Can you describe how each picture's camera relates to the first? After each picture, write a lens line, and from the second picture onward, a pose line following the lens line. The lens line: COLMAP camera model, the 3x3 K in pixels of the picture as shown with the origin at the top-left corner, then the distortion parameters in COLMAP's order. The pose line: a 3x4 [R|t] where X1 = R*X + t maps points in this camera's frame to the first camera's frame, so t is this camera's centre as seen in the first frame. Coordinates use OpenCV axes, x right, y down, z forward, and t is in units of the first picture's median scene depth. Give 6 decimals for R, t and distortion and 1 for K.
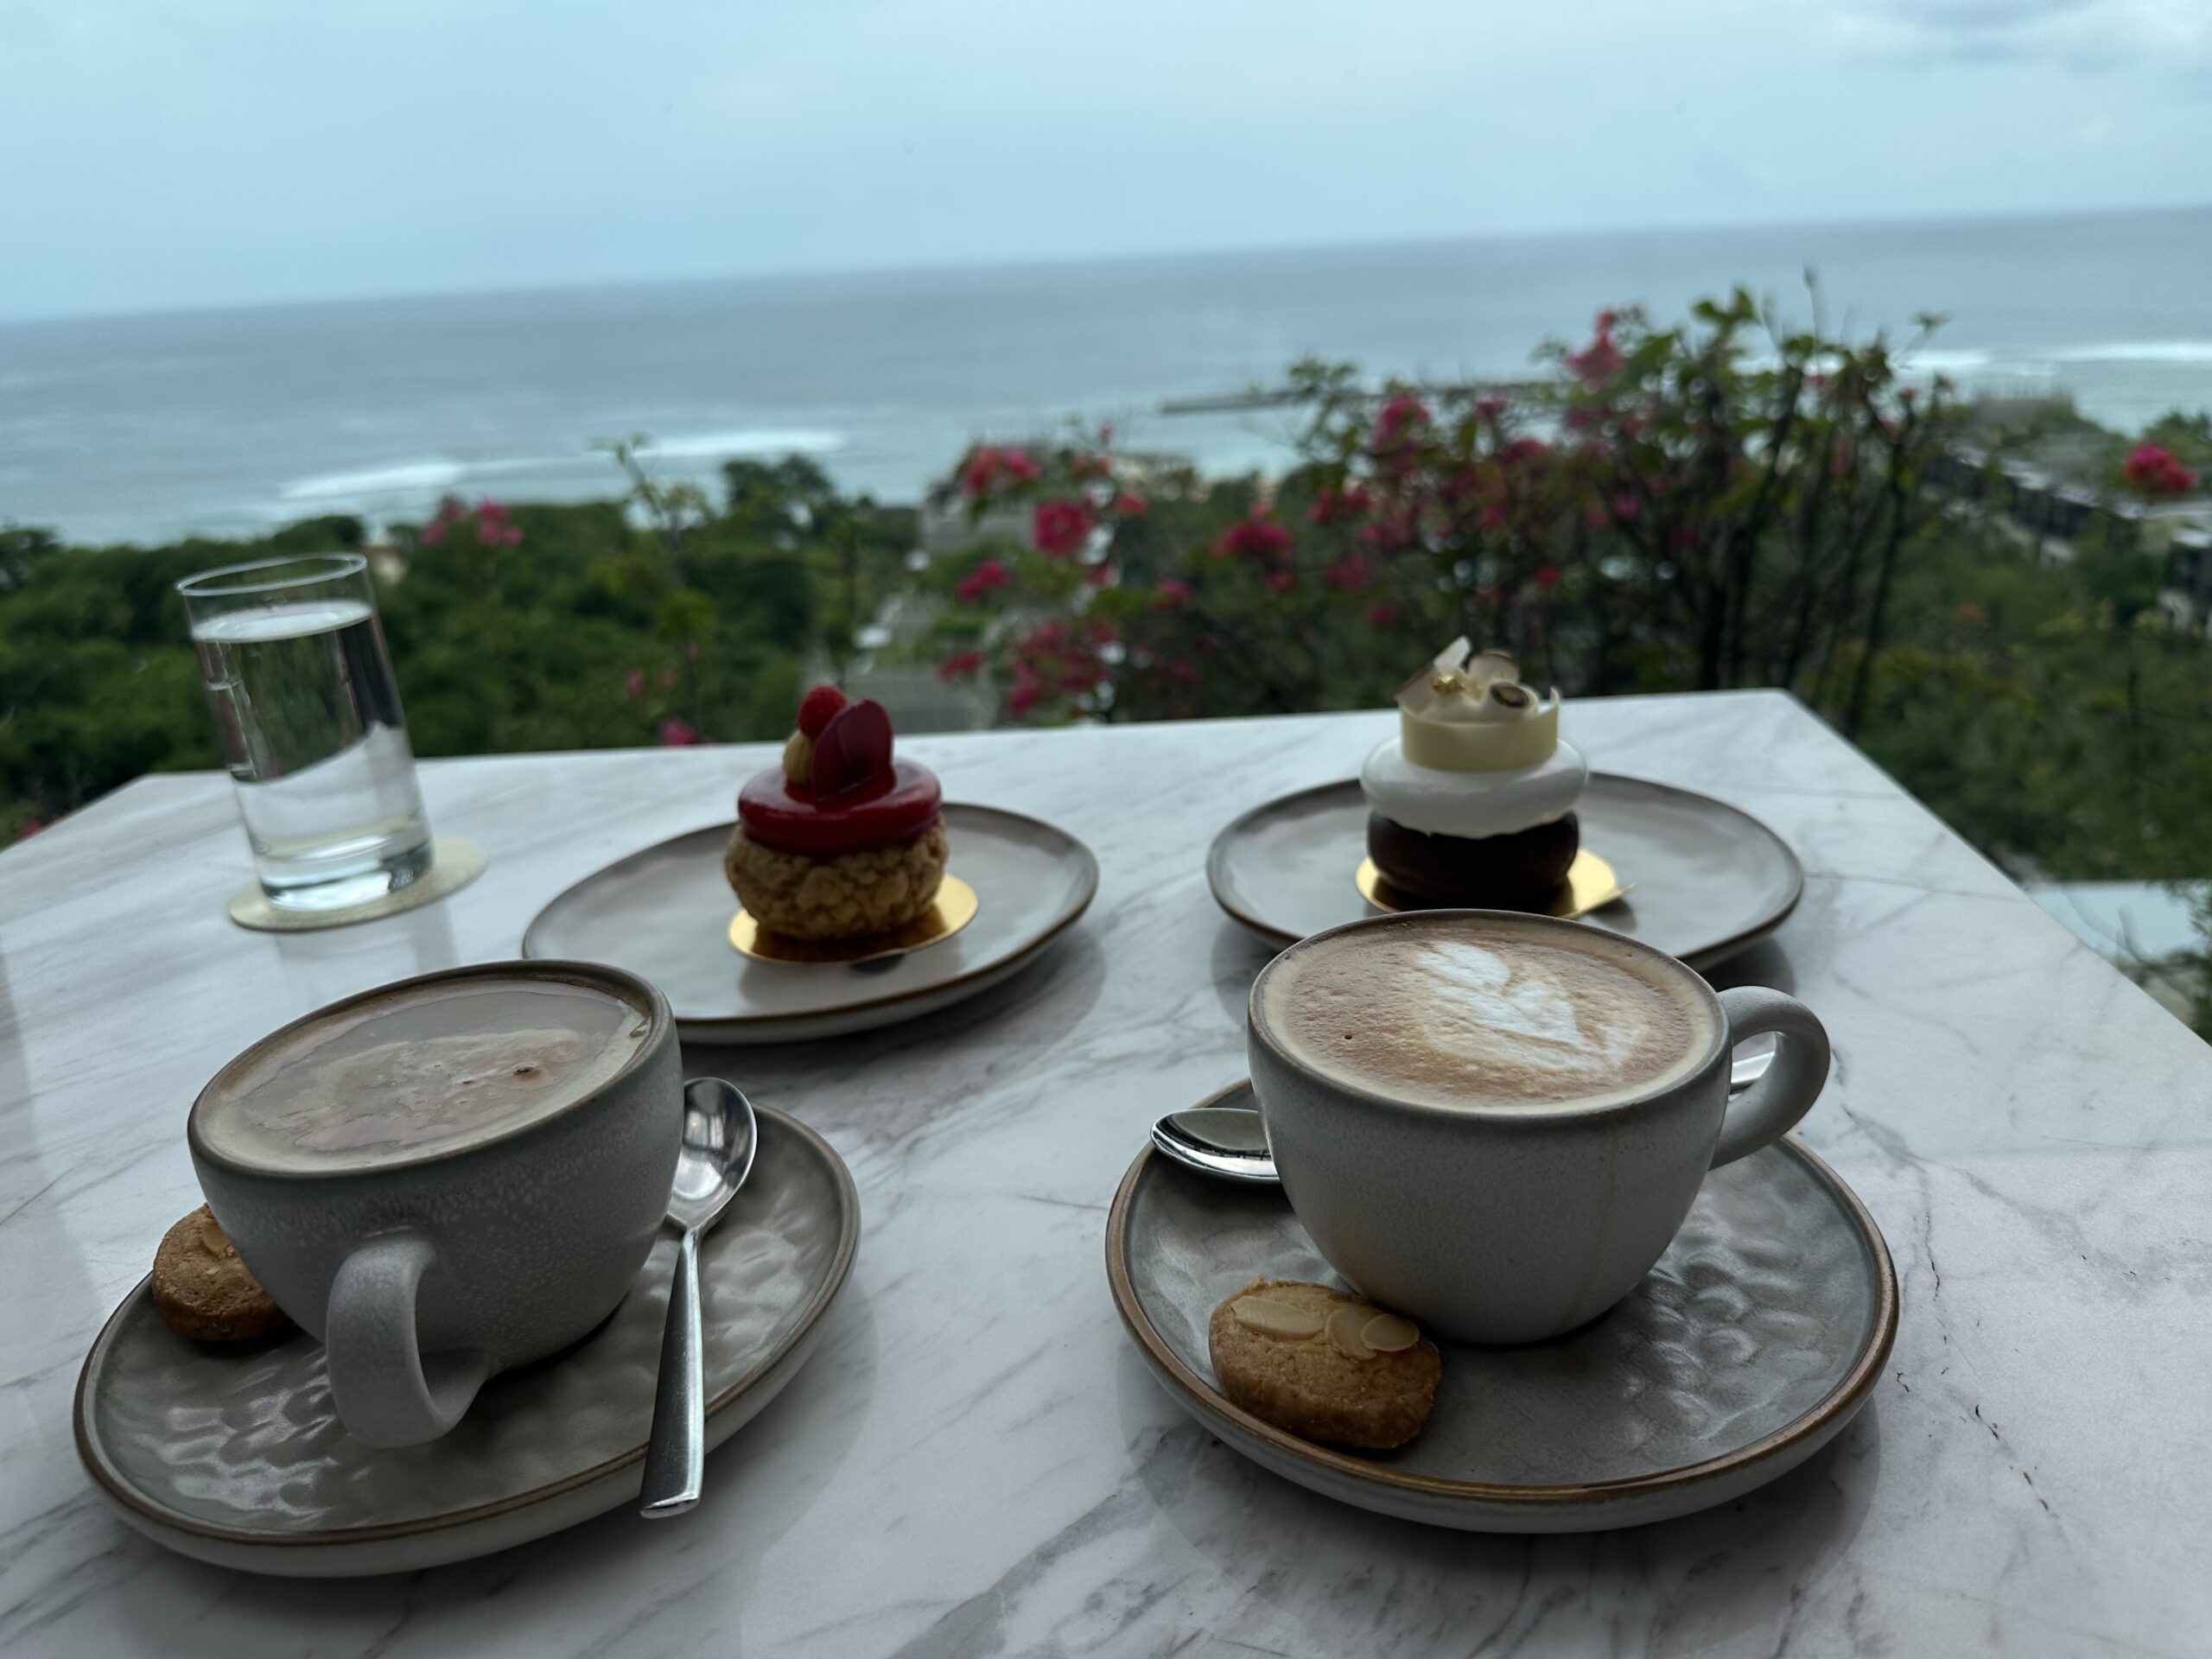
lens RADIAL K [[1549.0, 0, 1106.0], [0, 1549.0, 829.5], [0, 0, 1]] dist [0.192925, -0.417412]
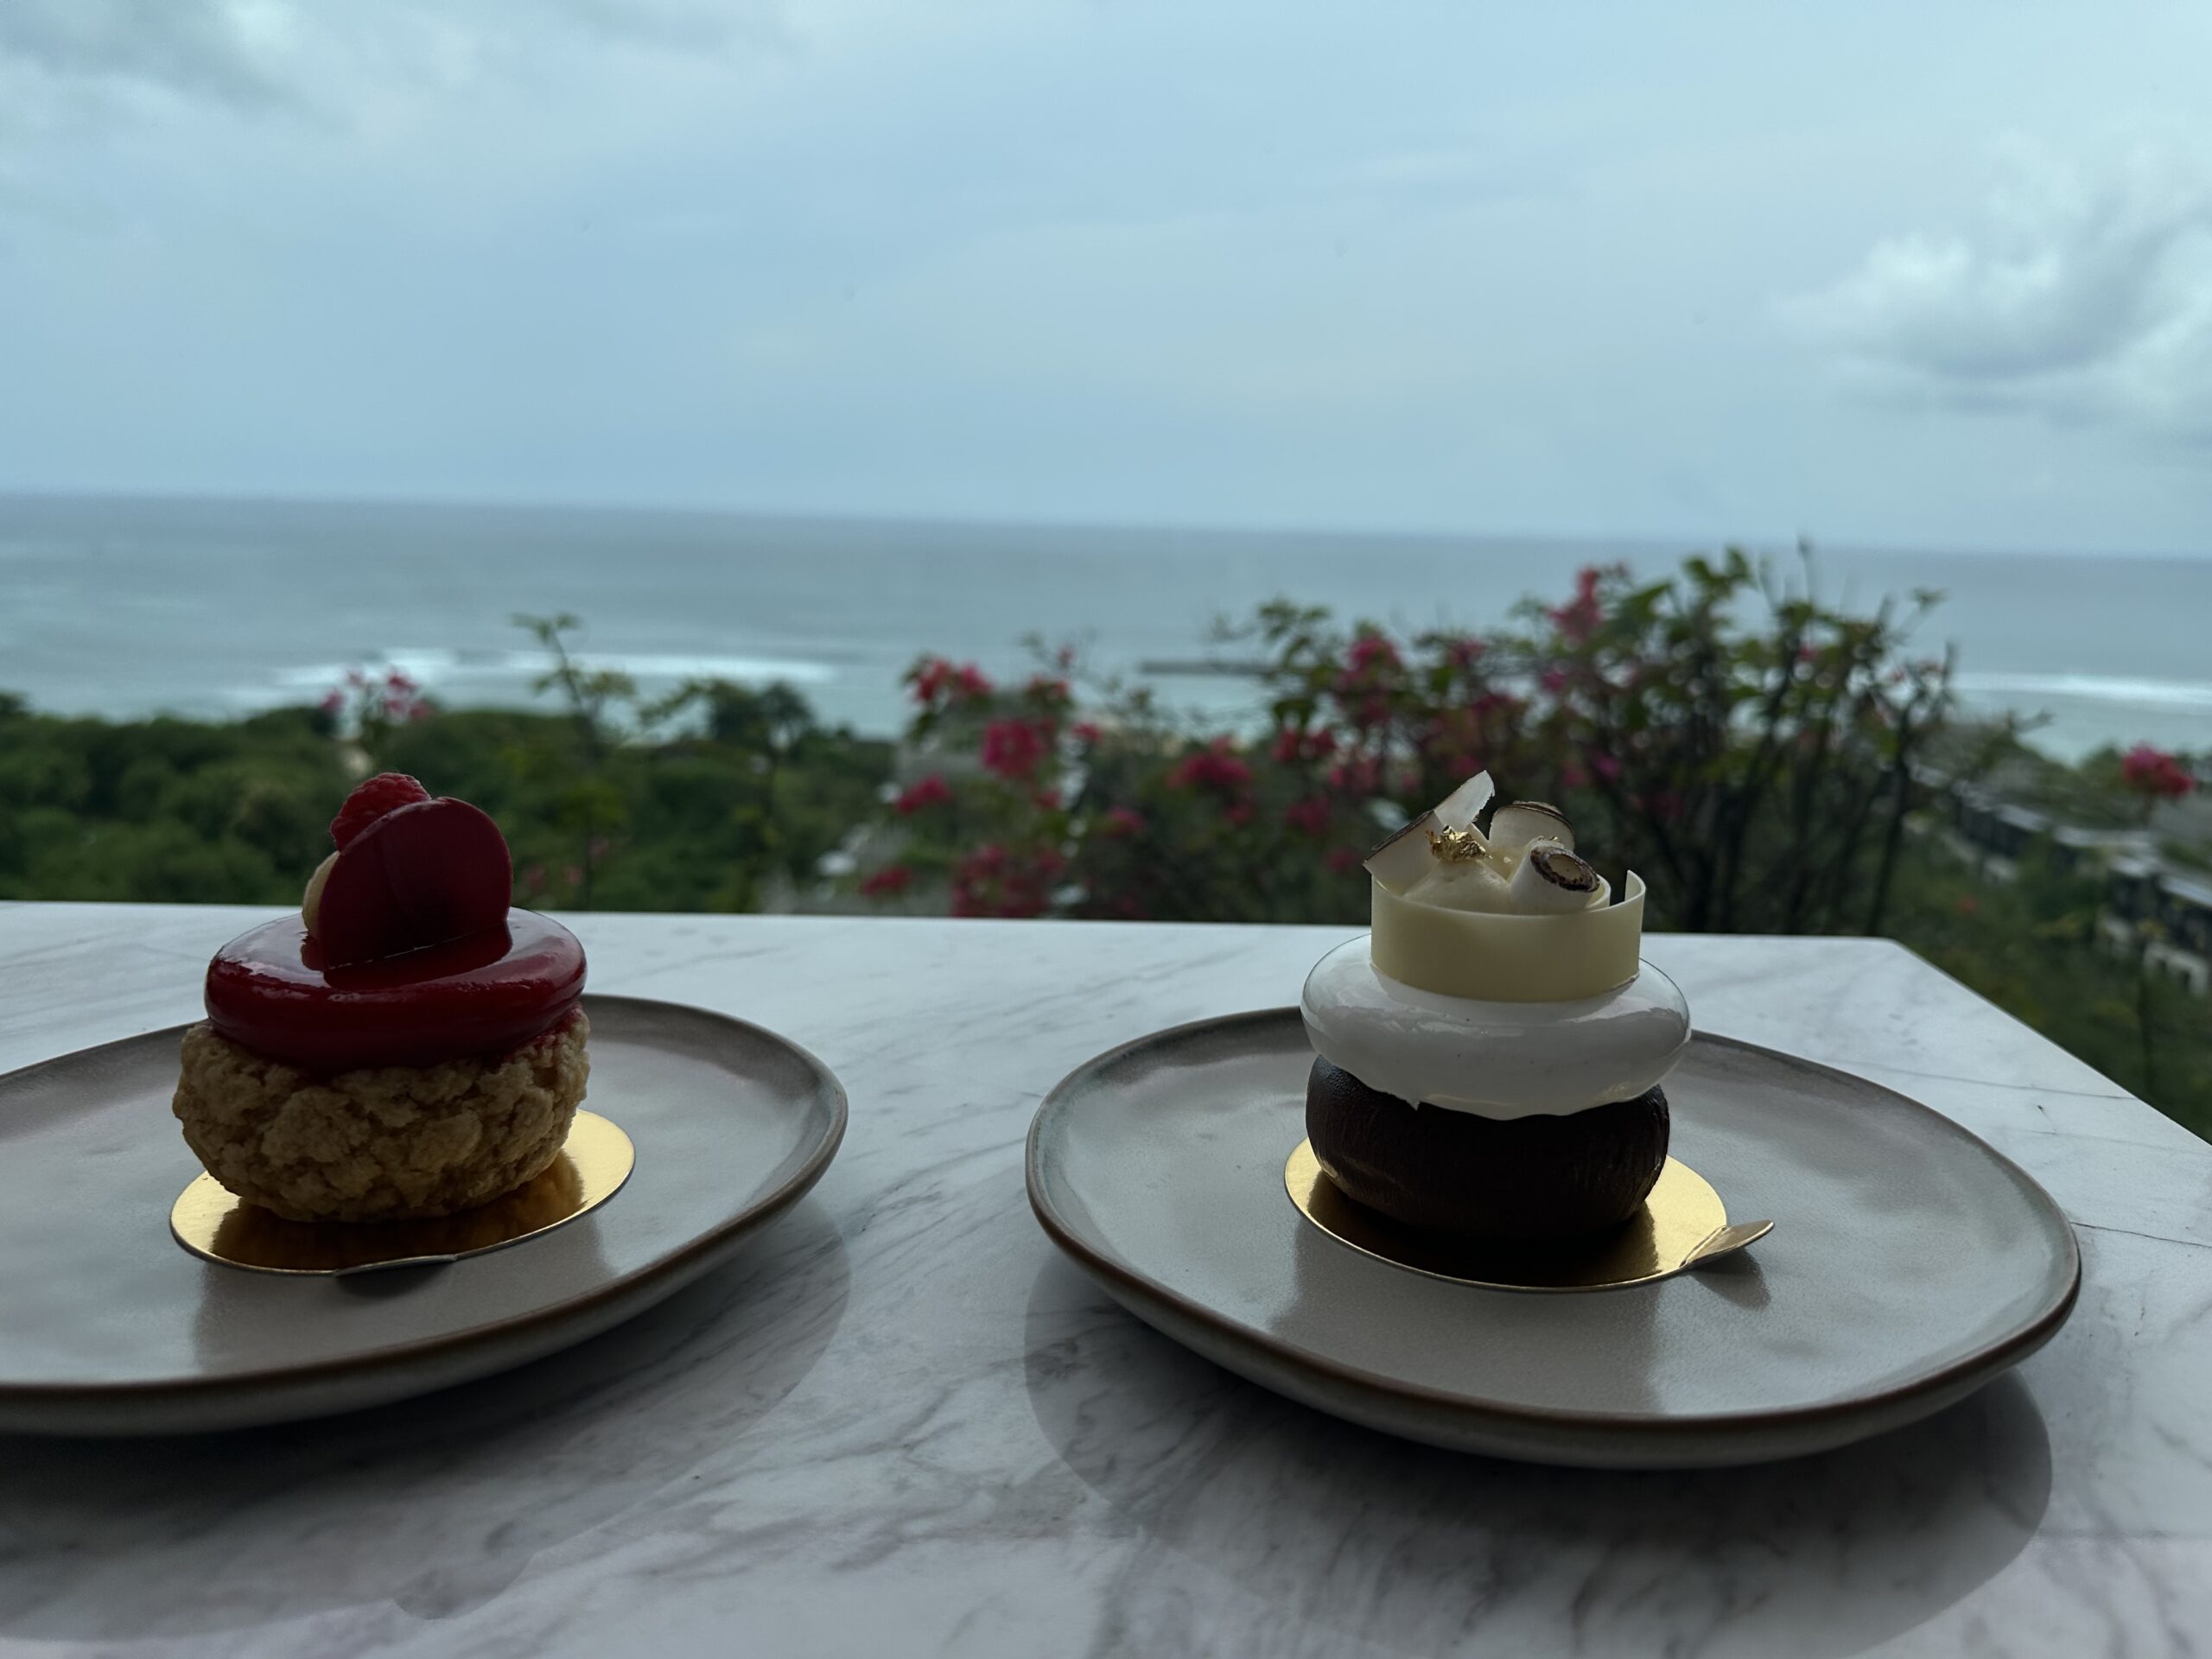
lens RADIAL K [[1595.4, 0, 1106.0], [0, 1595.4, 829.5], [0, 0, 1]] dist [0.082078, -0.193102]
pose [[0.996850, 0.075713, 0.023613, 0.069487], [-0.071196, 0.985473, -0.154190, 0.001398], [-0.034944, 0.152023, 0.987759, 0.387588]]
